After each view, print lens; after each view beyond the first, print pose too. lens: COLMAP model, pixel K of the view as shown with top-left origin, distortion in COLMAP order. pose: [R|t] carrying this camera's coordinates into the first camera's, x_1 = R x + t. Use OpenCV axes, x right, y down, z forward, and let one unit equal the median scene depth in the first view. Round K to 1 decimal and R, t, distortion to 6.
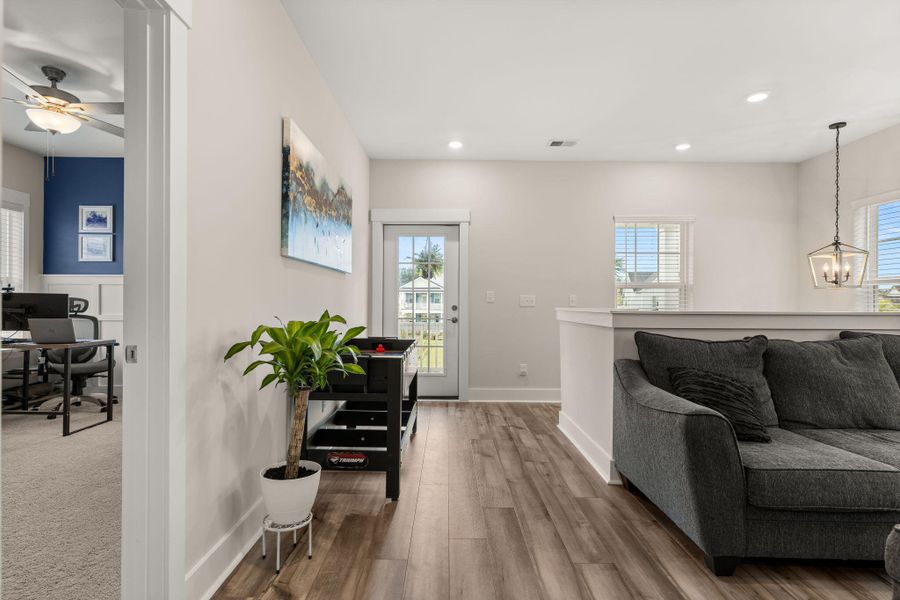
lens RADIAL K [[438.6, 0, 452.1], [0, 438.6, 299.2], [0, 0, 1]] dist [-0.000344, -0.000254]
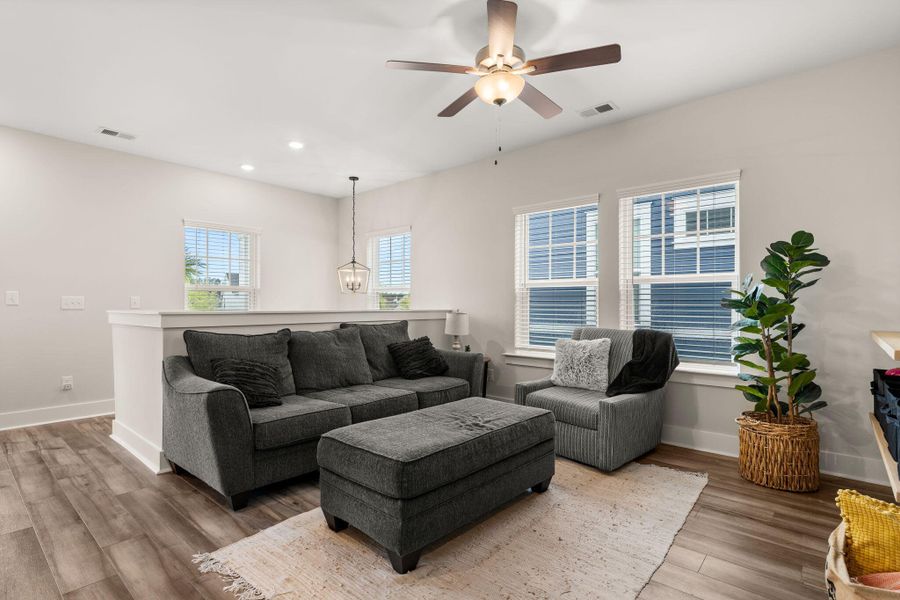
lens RADIAL K [[438.6, 0, 447.8], [0, 438.6, 306.1], [0, 0, 1]] dist [-0.000344, -0.000254]
pose [[0.663801, -0.006886, 0.747877, 0.031514], [-0.001920, 0.999939, 0.010911, -0.001784], [-0.747907, -0.008679, 0.663747, -0.248391]]
